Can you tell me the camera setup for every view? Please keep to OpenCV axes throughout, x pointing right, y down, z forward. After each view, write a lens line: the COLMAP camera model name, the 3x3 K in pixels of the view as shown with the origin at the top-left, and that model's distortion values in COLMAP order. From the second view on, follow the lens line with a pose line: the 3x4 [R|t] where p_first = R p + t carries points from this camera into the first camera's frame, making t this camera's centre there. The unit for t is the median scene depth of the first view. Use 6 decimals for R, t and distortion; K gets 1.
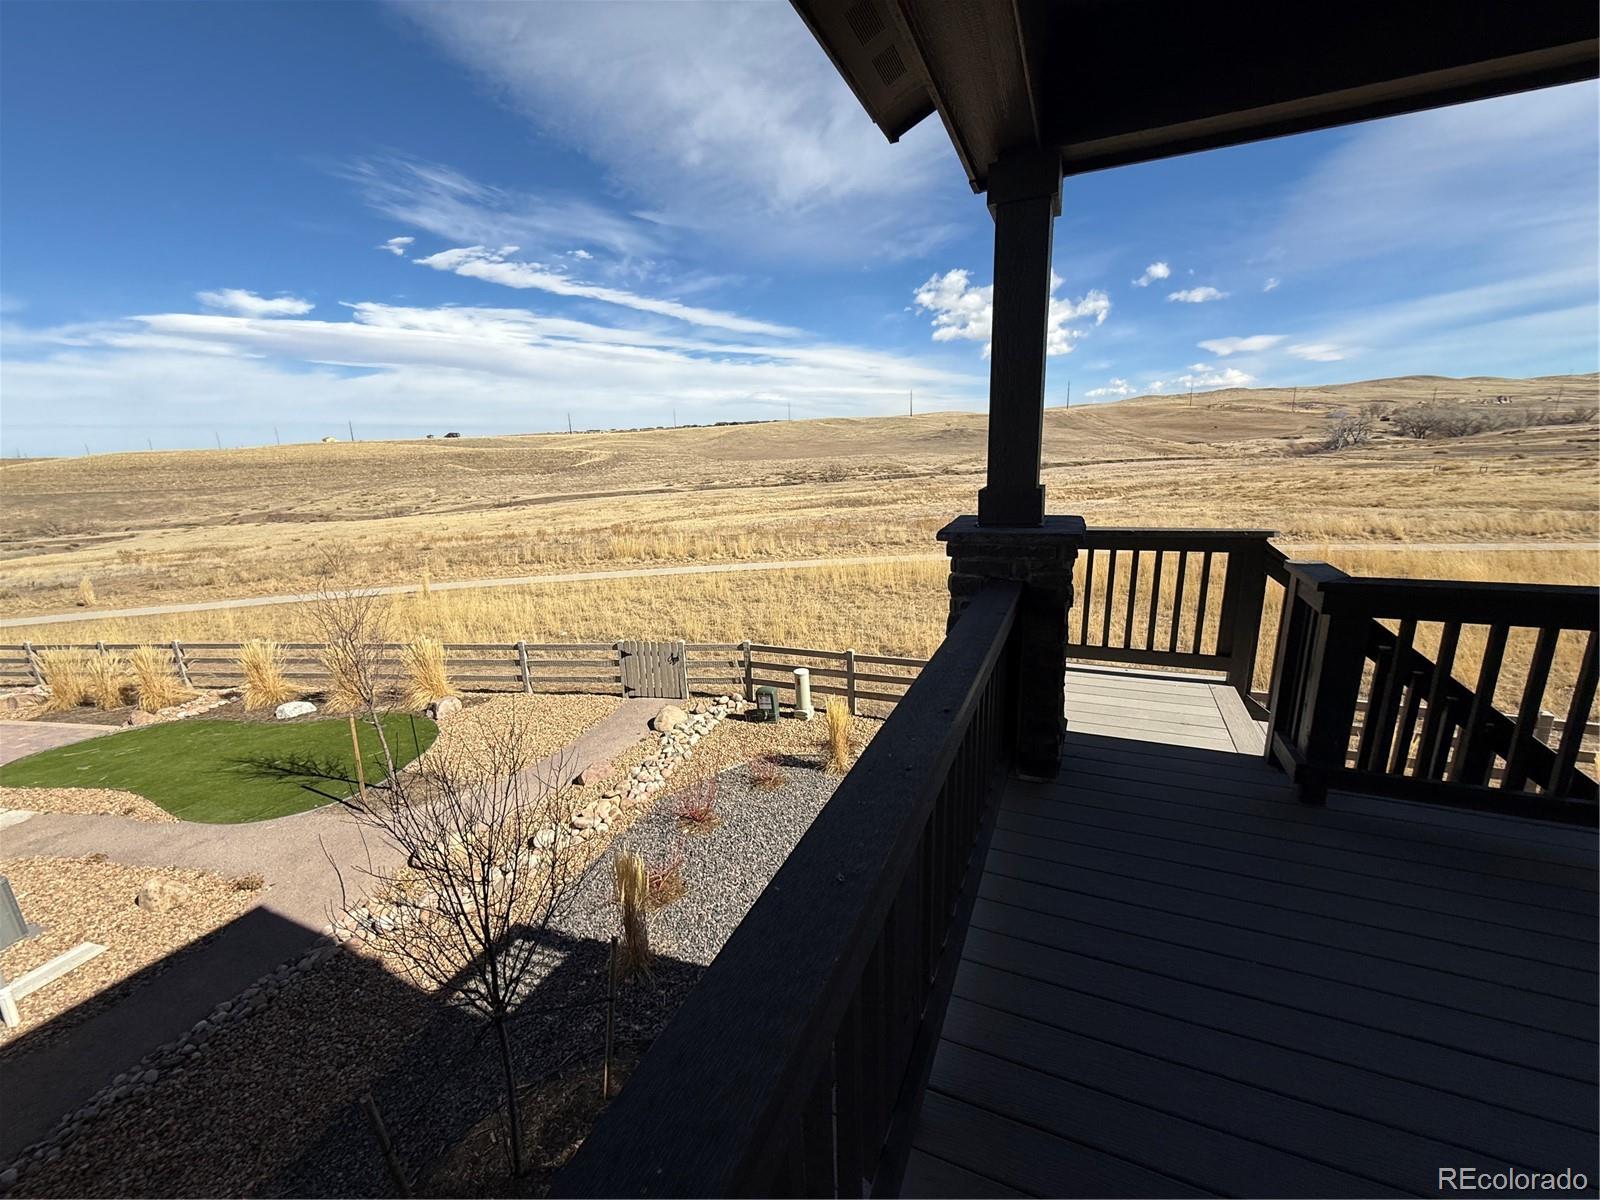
lens RADIAL K [[633.8, 0, 807.6], [0, 633.8, 598.6], [0, 0, 1]] dist [-0.000864, 0.000064]
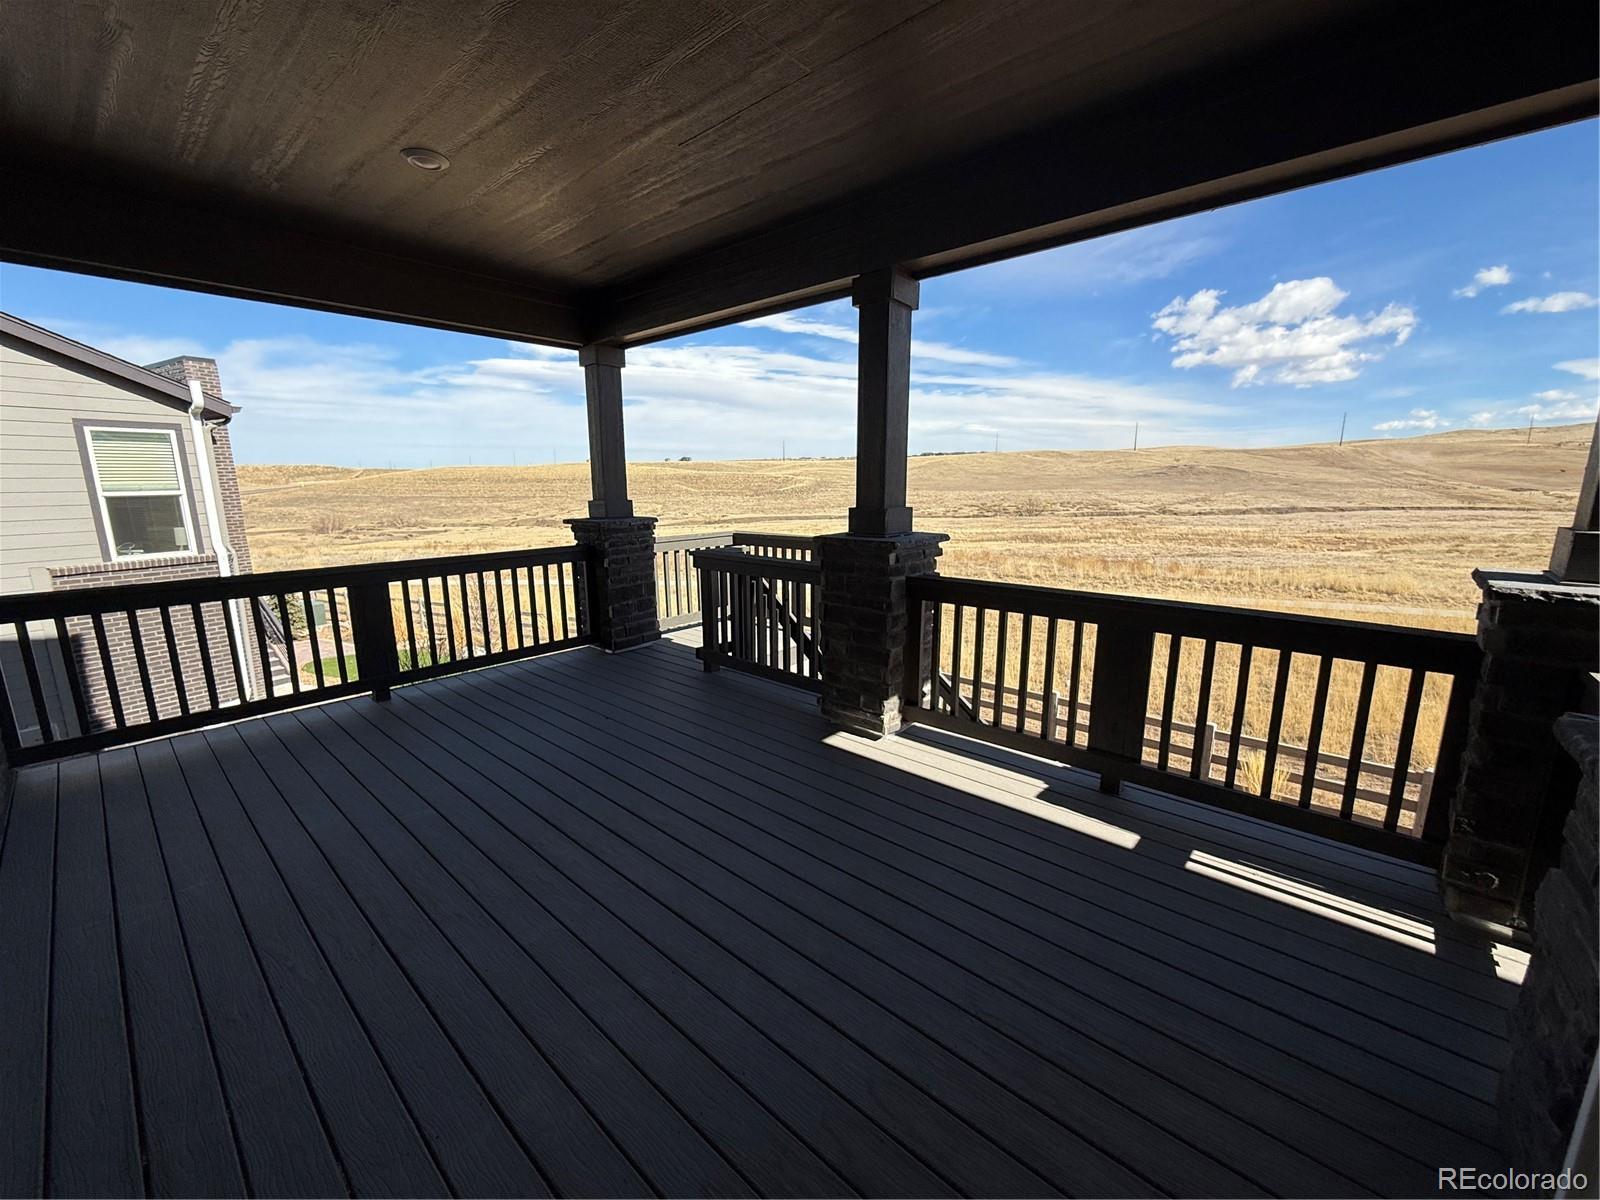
lens RADIAL K [[633.8, 0, 811.5], [0, 633.8, 608.2], [0, 0, 1]] dist [-0.000864, 0.000064]
pose [[0.953260, 0.090786, -0.288190, 0.156086], [-0.099278, 0.994947, -0.014955, 0.012683], [0.285376, 0.042867, 0.957456, -0.069434]]
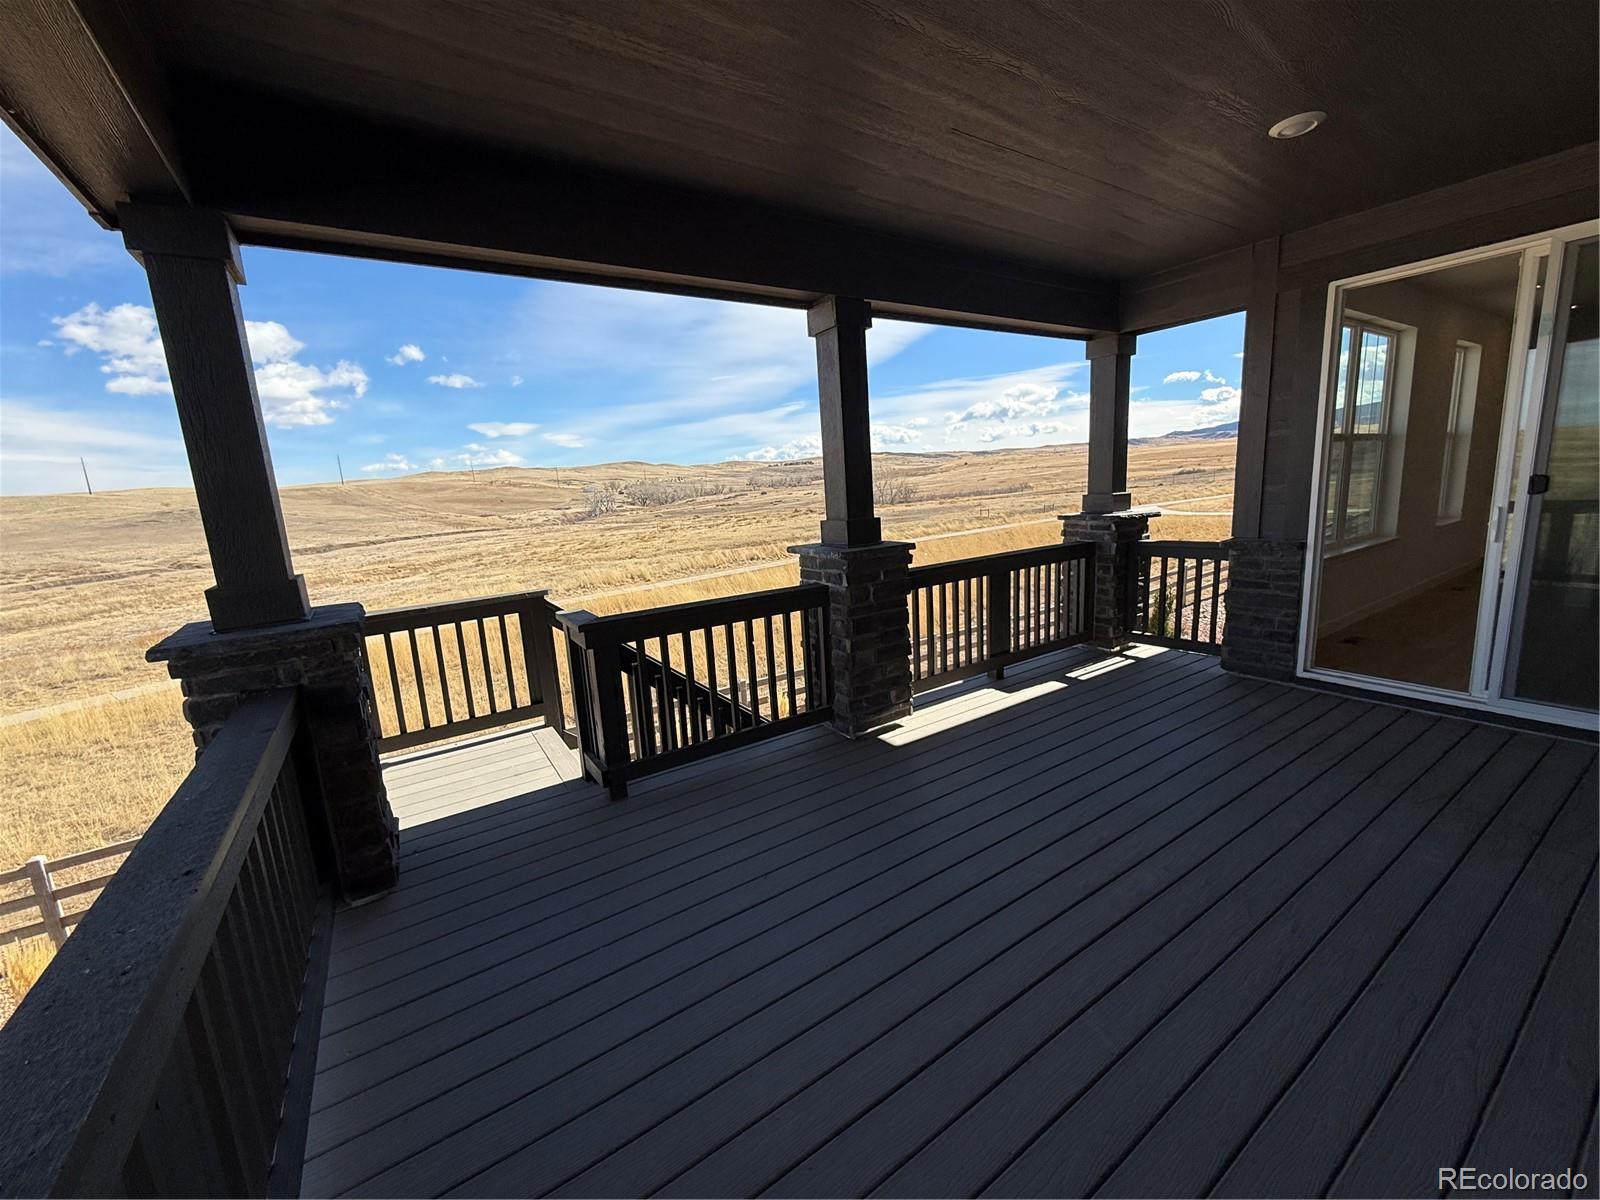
lens RADIAL K [[633.8, 0, 799.0], [0, 633.8, 598.9], [0, 0, 1]] dist [-0.000864, 0.000064]
pose [[0.548404, -0.145191, 0.823513, 0.001786], [0.236863, 0.971449, 0.013539, 0.000719], [-0.801966, 0.187635, 0.567136, -0.005623]]
